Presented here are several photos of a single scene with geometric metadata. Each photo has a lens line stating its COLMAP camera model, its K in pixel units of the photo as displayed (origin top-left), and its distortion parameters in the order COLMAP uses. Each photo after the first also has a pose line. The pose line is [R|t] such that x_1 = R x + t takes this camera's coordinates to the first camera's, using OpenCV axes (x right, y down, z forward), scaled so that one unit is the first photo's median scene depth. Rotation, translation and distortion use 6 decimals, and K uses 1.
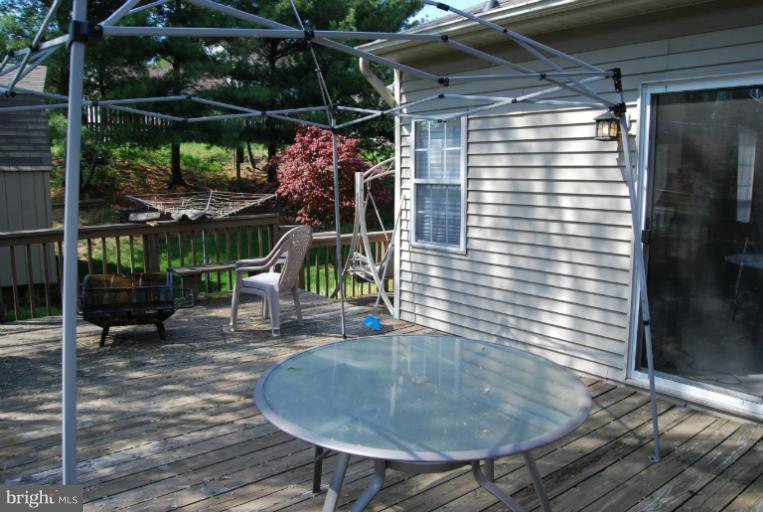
lens RADIAL K [[599.4, 0, 381.4], [0, 599.4, 256.5], [0, 0, 1]] dist [-0.081346, 0.011357]
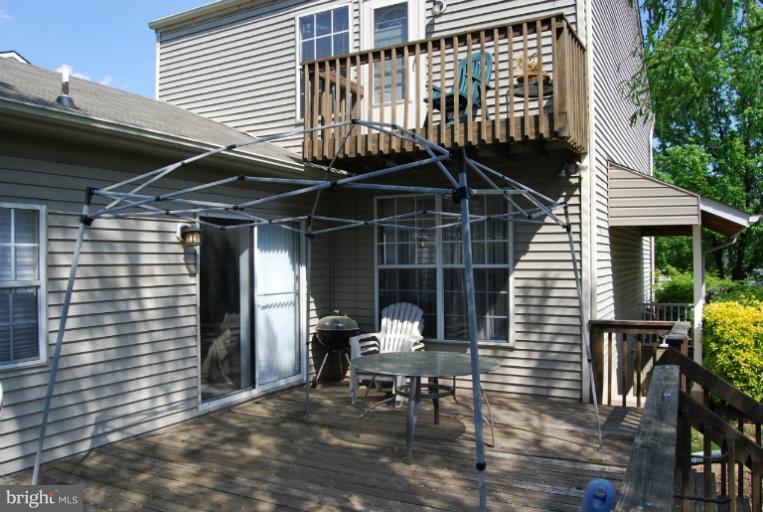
lens RADIAL K [[599.4, 0, 381.6], [0, 599.4, 261.2], [0, 0, 1]] dist [-0.081346, 0.011357]
pose [[-0.387959, 0.009198, 0.921631, -0.899600], [0.147862, 0.987620, 0.052386, -0.134856], [-0.909739, 0.156598, -0.384516, 0.923788]]
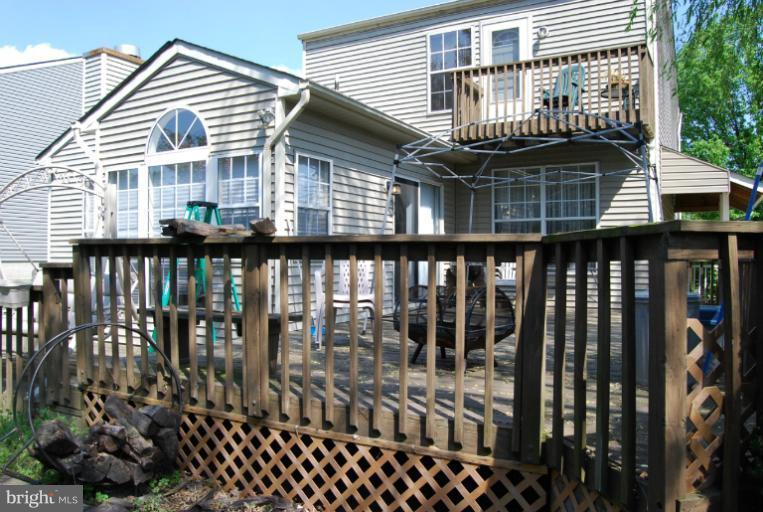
lens RADIAL K [[599.4, 0, 381.3], [0, 599.4, 256.0], [0, 0, 1]] dist [-0.081346, 0.011357]
pose [[-0.379287, 0.011643, 0.925206, -1.261041], [0.138170, 0.989422, 0.044191, -0.065662], [-0.914905, 0.144597, -0.376884, 1.514799]]
